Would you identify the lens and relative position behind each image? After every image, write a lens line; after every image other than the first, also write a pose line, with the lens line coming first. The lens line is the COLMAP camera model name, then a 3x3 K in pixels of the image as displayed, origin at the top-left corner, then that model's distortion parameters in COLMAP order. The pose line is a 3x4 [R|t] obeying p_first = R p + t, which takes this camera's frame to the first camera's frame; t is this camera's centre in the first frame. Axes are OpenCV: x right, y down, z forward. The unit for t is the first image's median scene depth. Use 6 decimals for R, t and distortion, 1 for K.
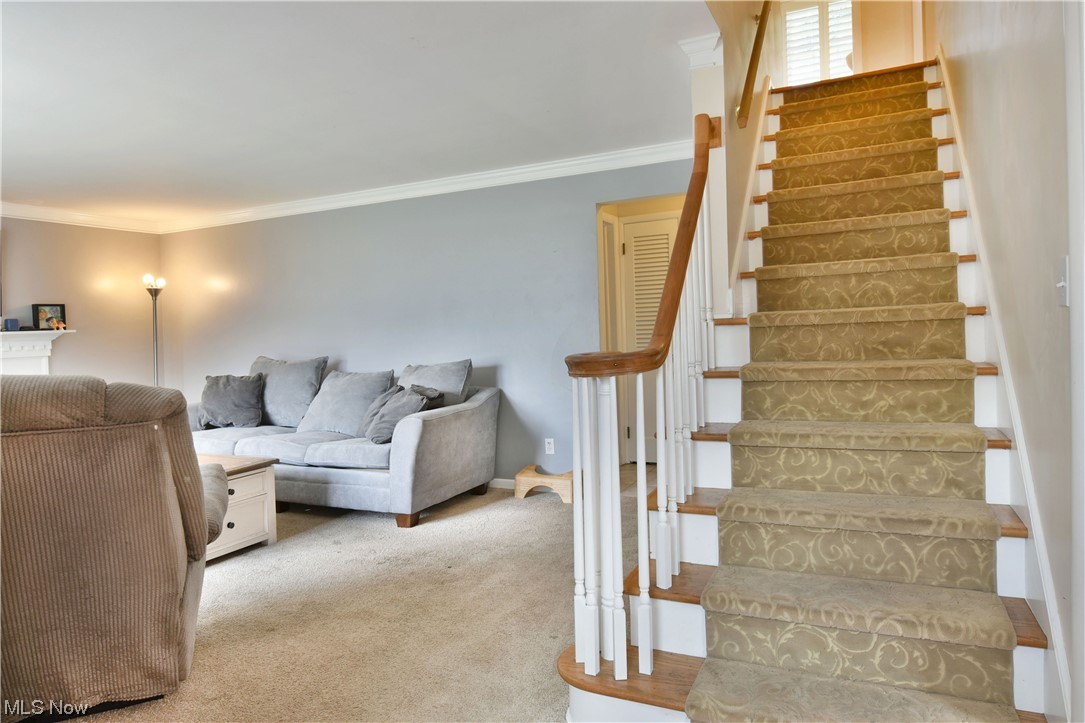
lens RADIAL K [[663.1, 0, 544.1], [0, 663.1, 364.1], [0, 0, 1]] dist [-0.010554, -0.003165]
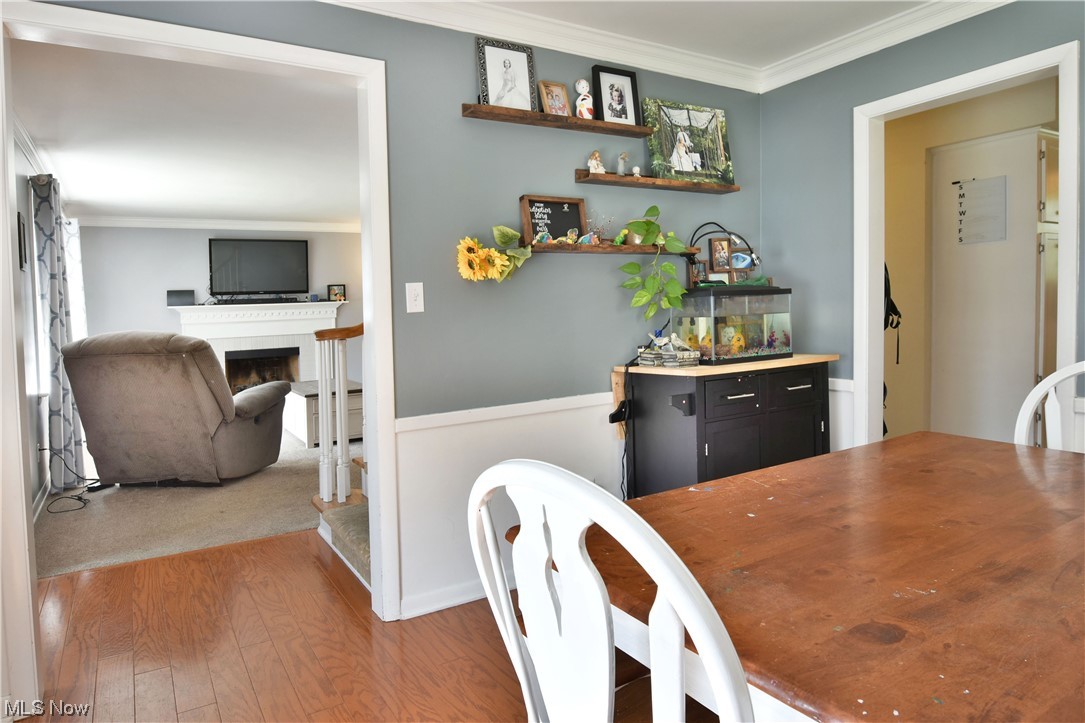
lens RADIAL K [[663.1, 0, 537.8], [0, 663.1, 360.1], [0, 0, 1]] dist [-0.010554, -0.003165]
pose [[0.829701, 0.055802, -0.555412, 0.550437], [-0.026747, 0.997822, 0.060294, -0.018872], [0.557567, -0.035170, 0.829387, -0.060654]]
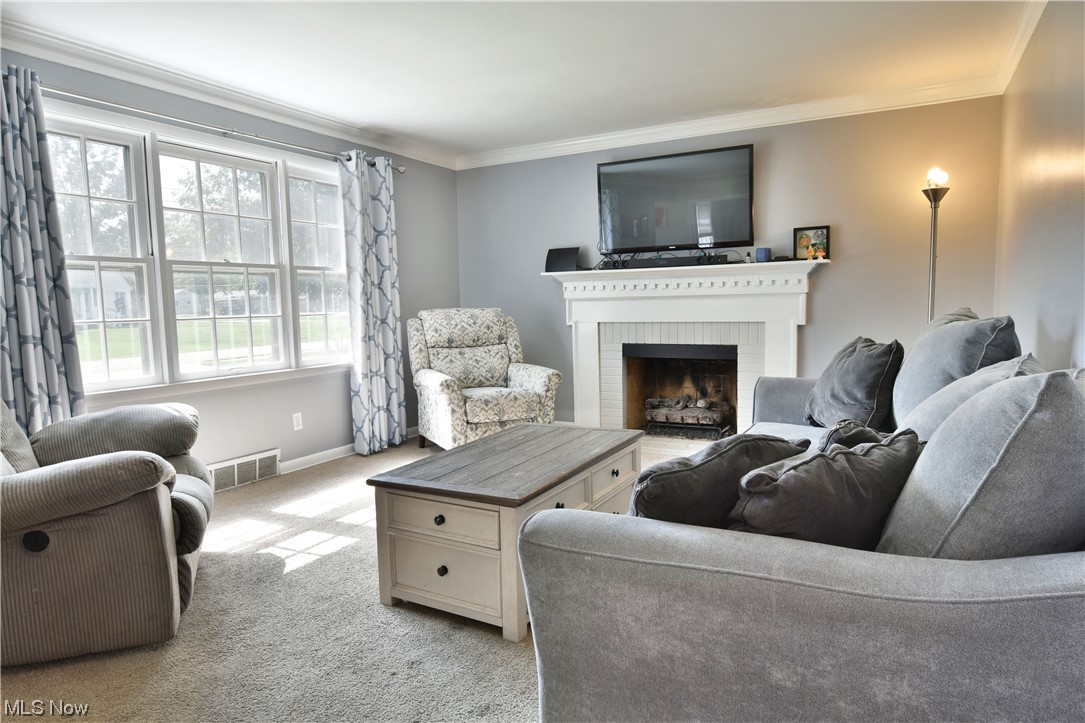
lens RADIAL K [[663.1, 0, 540.9], [0, 663.1, 362.5], [0, 0, 1]] dist [-0.010554, -0.003165]
pose [[-0.087524, 0.135718, -0.986874, 0.083363], [-0.026781, 0.989997, 0.138523, -0.031059], [0.995802, 0.038554, -0.083014, 0.749978]]
